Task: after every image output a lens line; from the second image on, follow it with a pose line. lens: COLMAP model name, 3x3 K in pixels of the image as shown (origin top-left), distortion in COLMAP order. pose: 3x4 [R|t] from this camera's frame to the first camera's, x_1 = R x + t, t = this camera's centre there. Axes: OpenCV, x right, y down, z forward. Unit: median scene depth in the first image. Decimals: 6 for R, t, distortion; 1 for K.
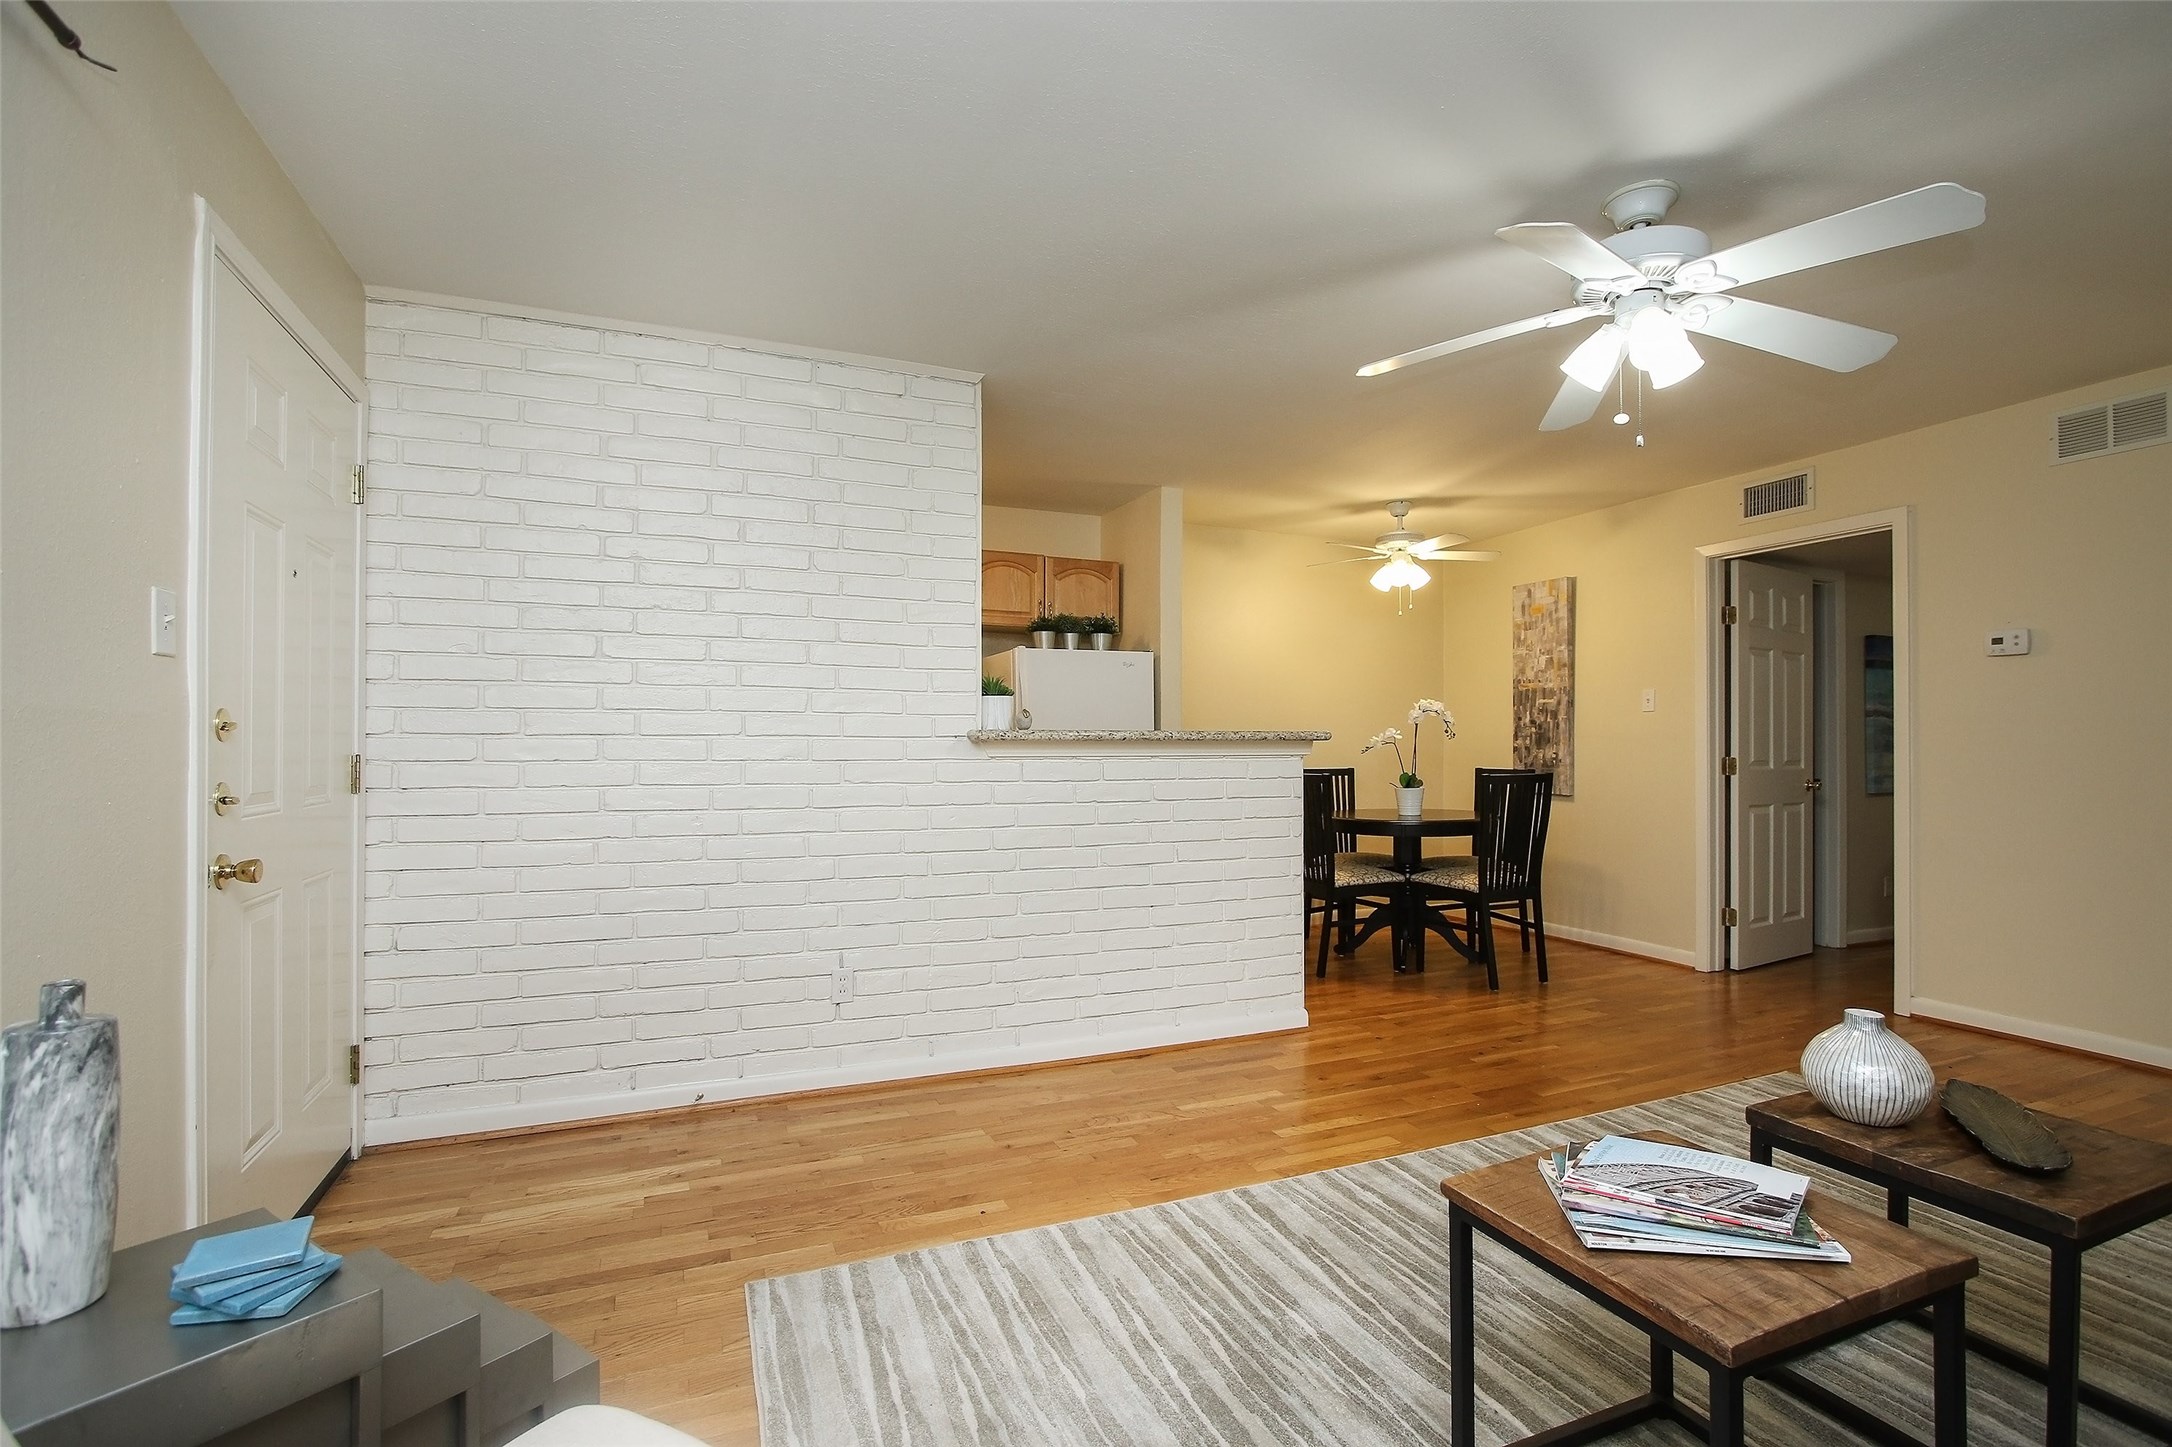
lens RADIAL K [[998.0, 0, 1089.4], [0, 998.0, 742.0], [0, 0, 1]] dist [-0.019933, 0.004415]
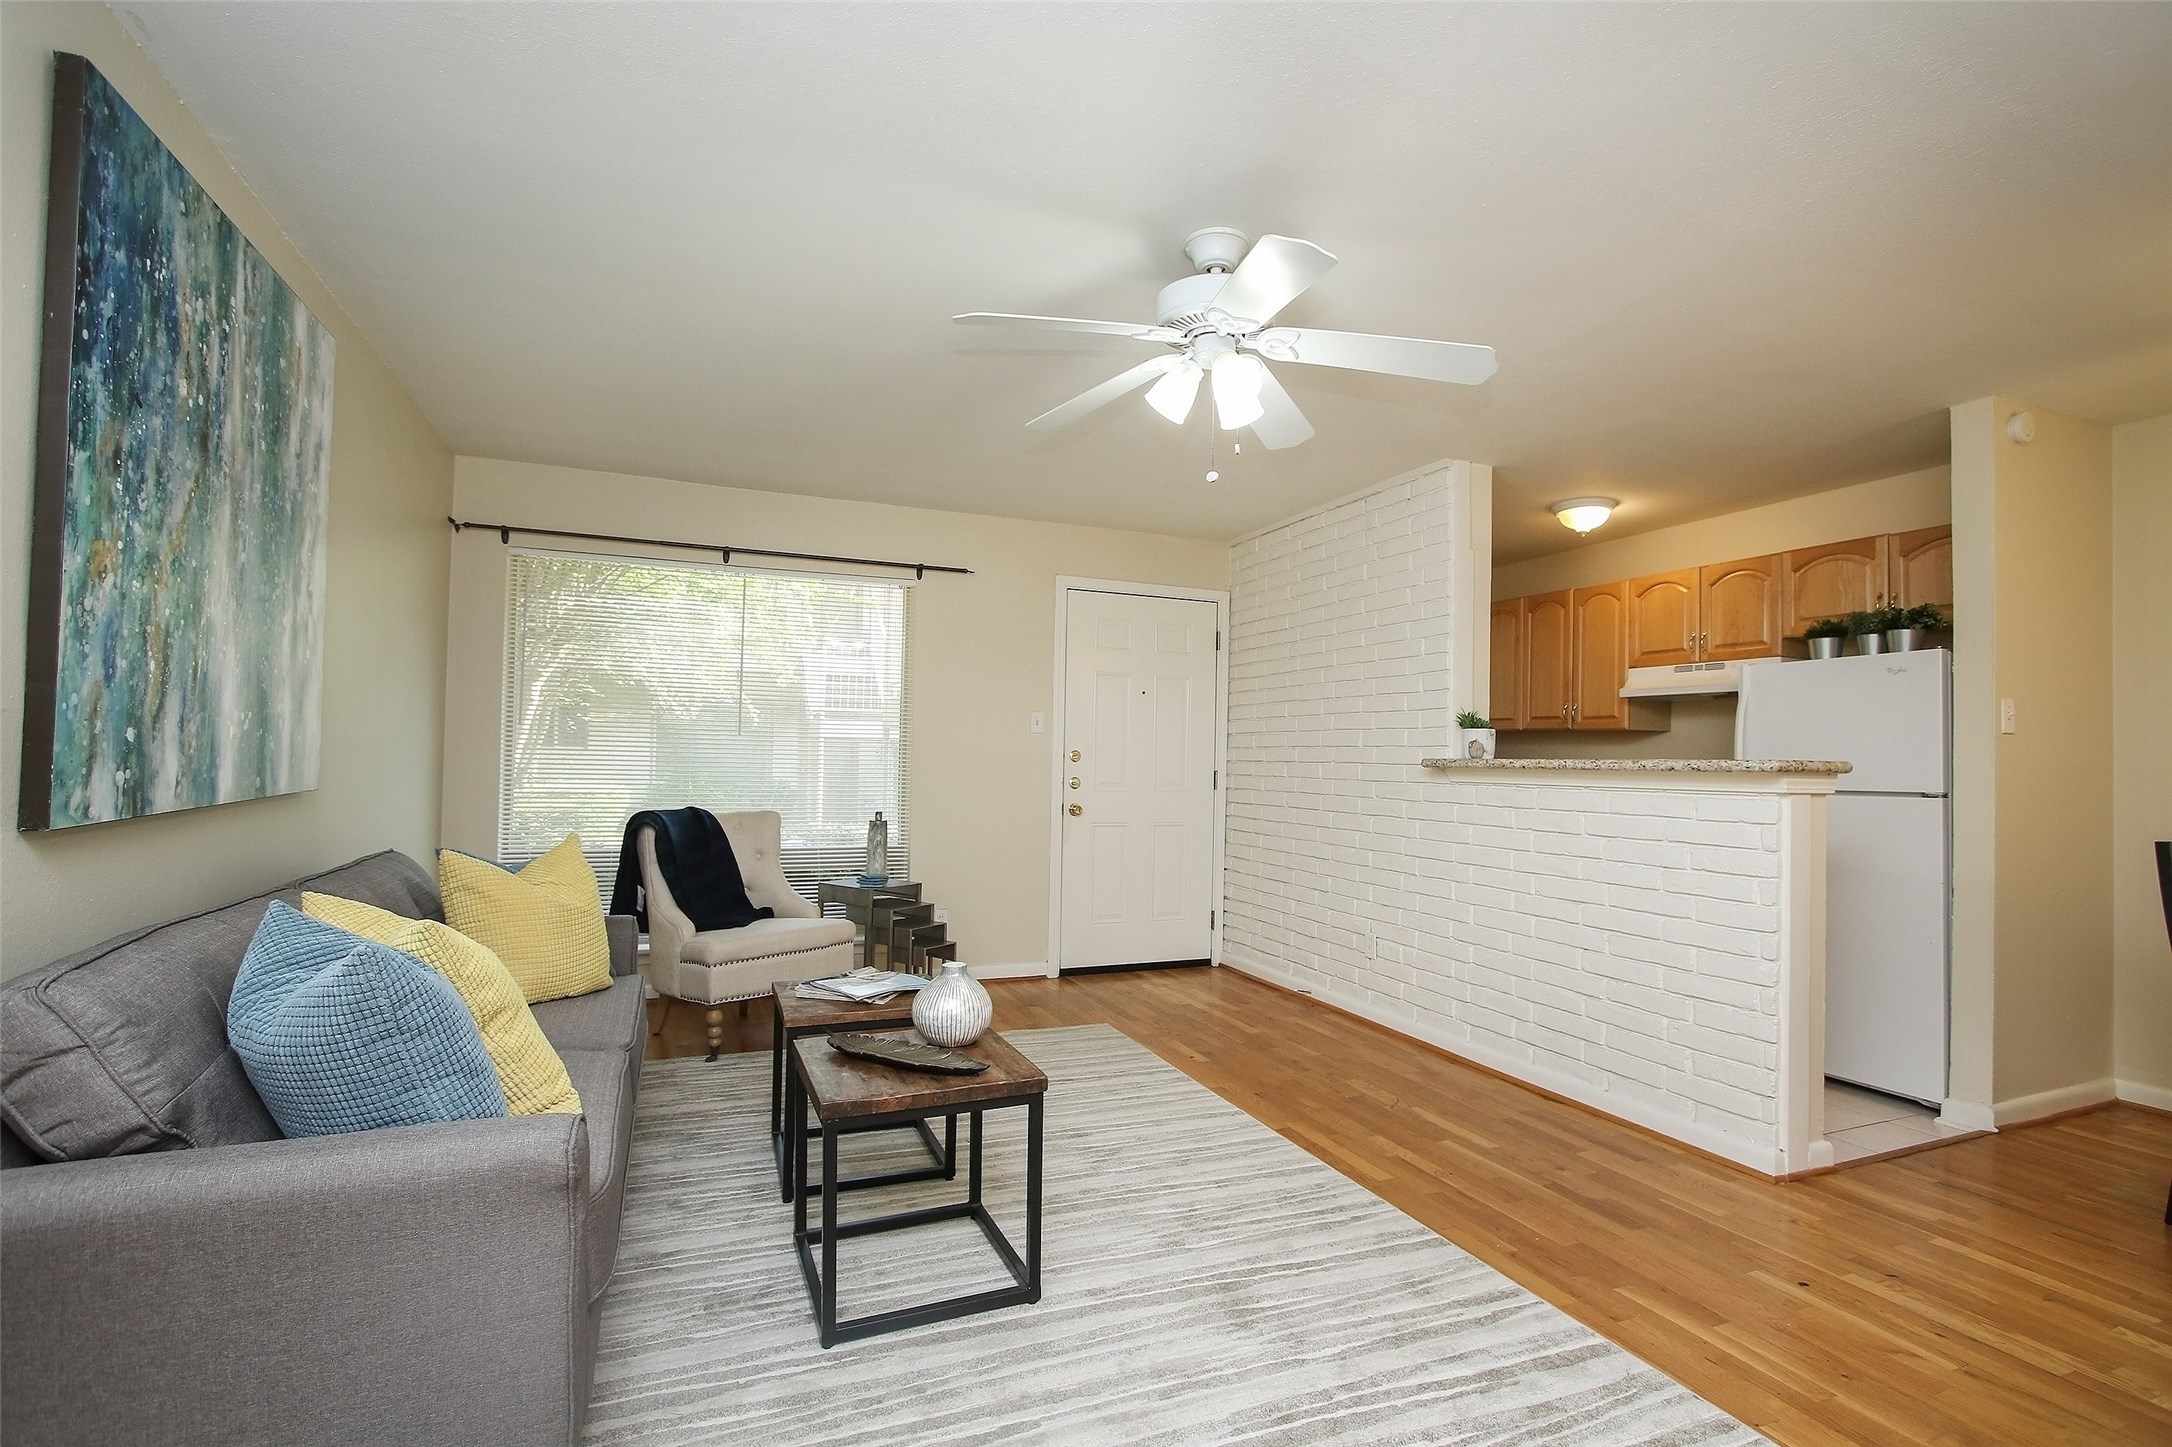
lens RADIAL K [[998.0, 0, 1097.6], [0, 998.0, 734.5], [0, 0, 1]] dist [-0.019933, 0.004415]
pose [[-0.001951, -0.027229, -0.999627, 0.746713], [-0.017966, 0.999469, -0.027190, -0.000765], [0.999837, 0.017906, -0.002439, 0.413233]]
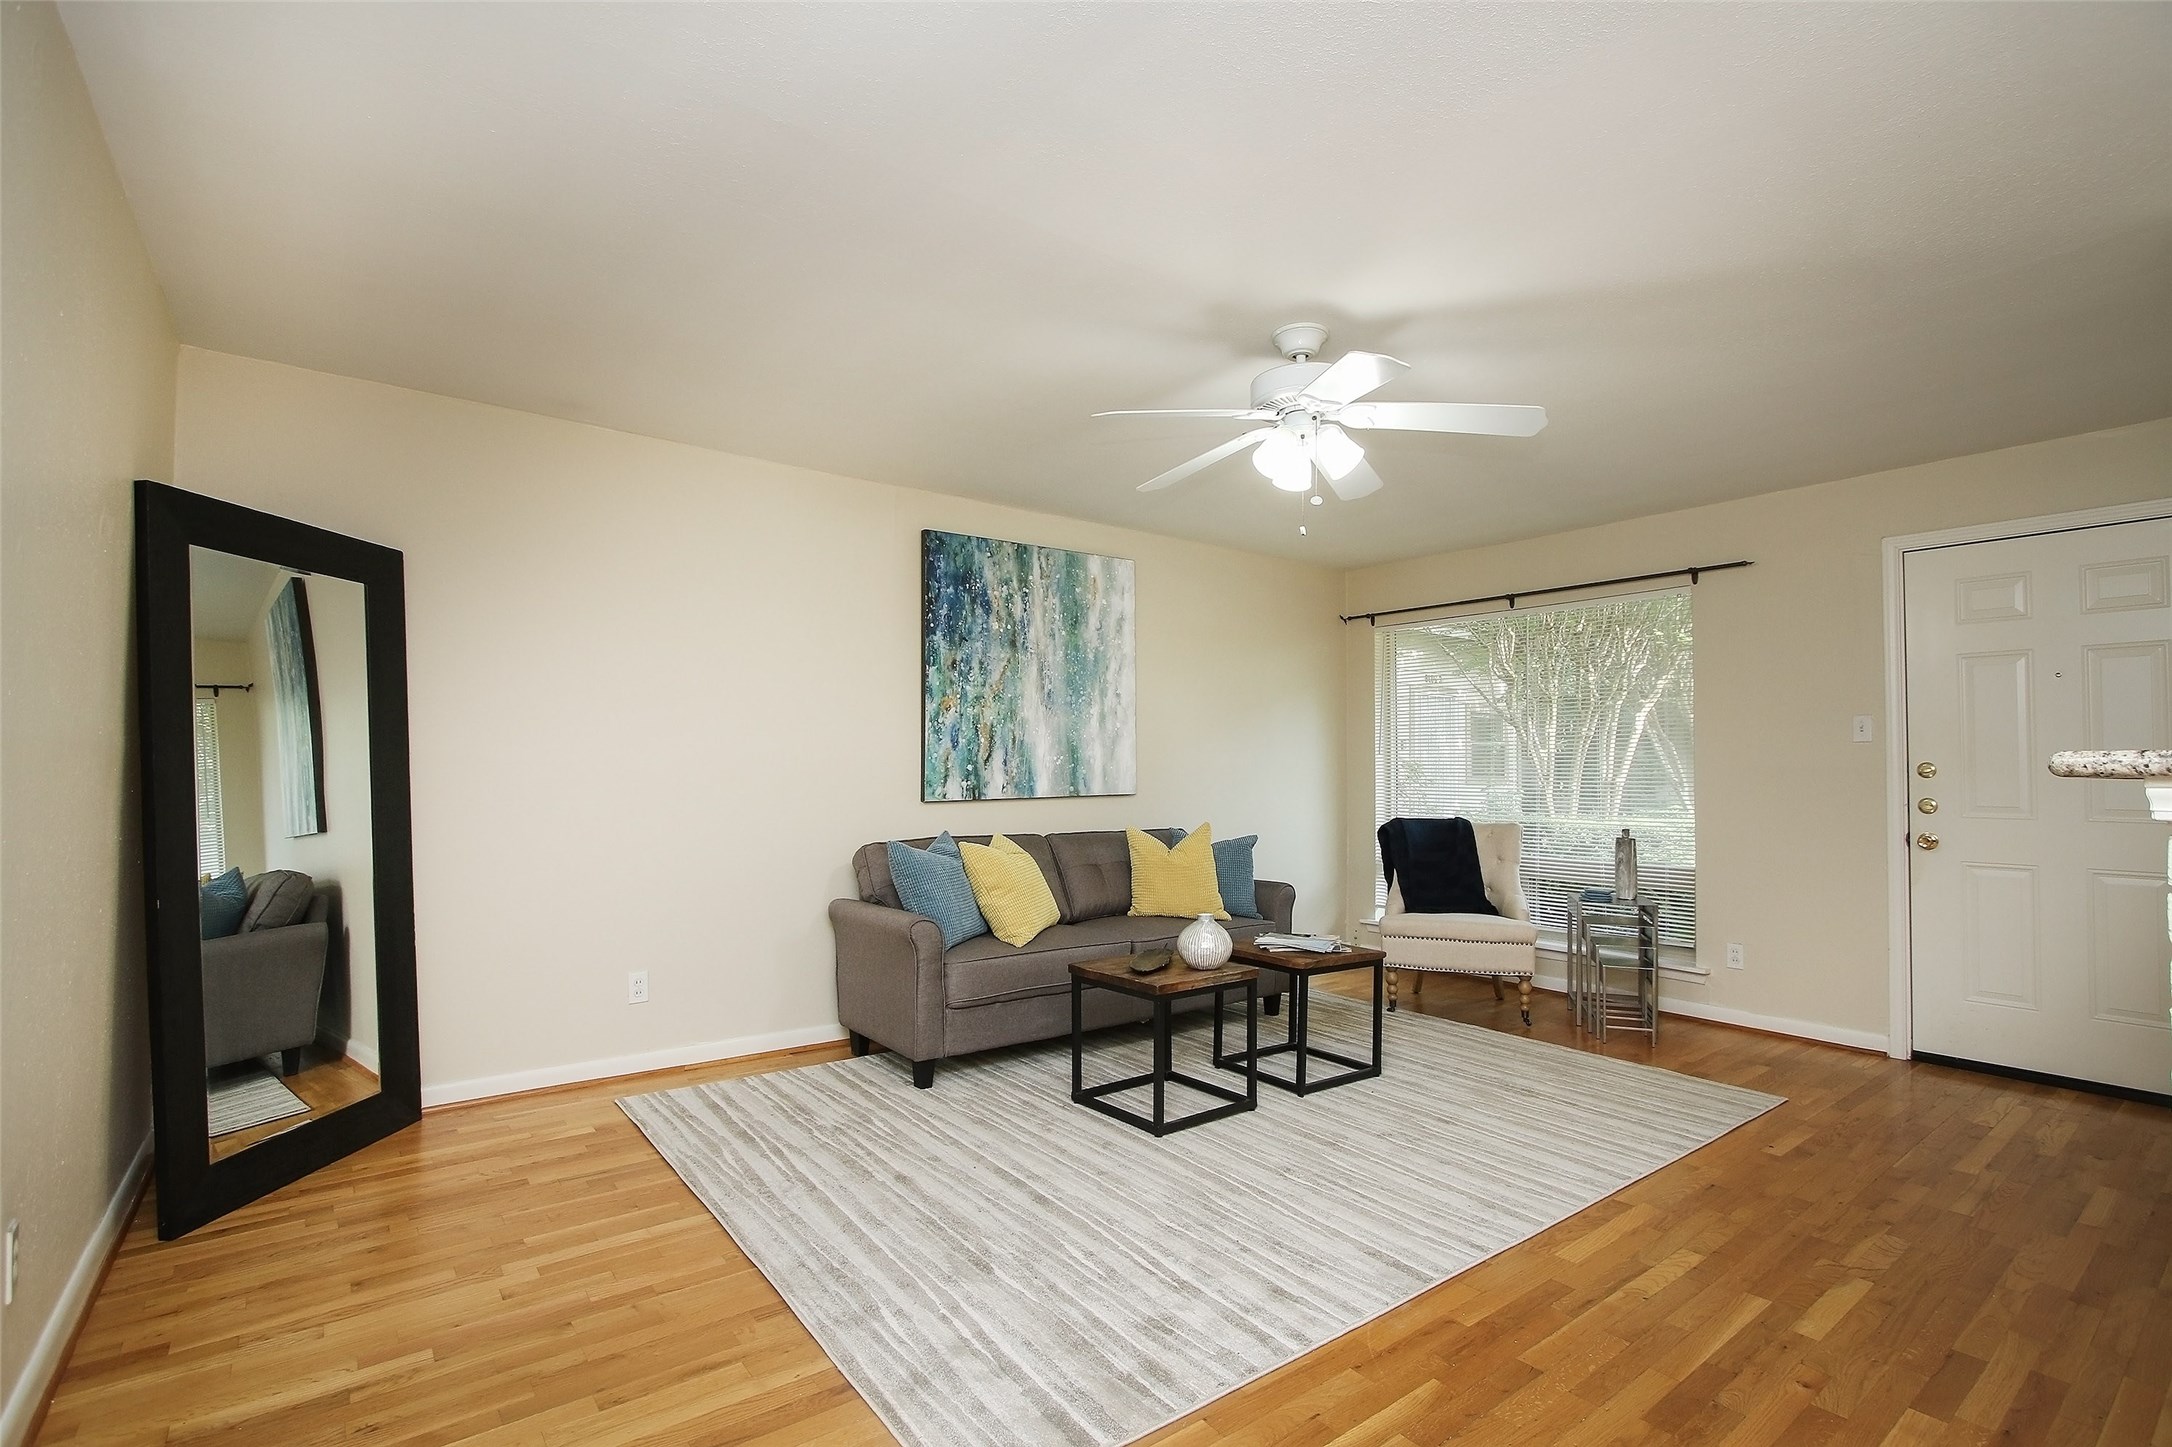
lens RADIAL K [[998.0, 0, 1094.7], [0, 998.0, 742.0], [0, 0, 1]] dist [-0.019933, 0.004415]
pose [[-0.965832, -0.013999, -0.258792, 0.525126], [-0.006704, 0.999556, -0.029048, -0.001696], [0.259084, -0.026321, -0.965496, 0.988708]]
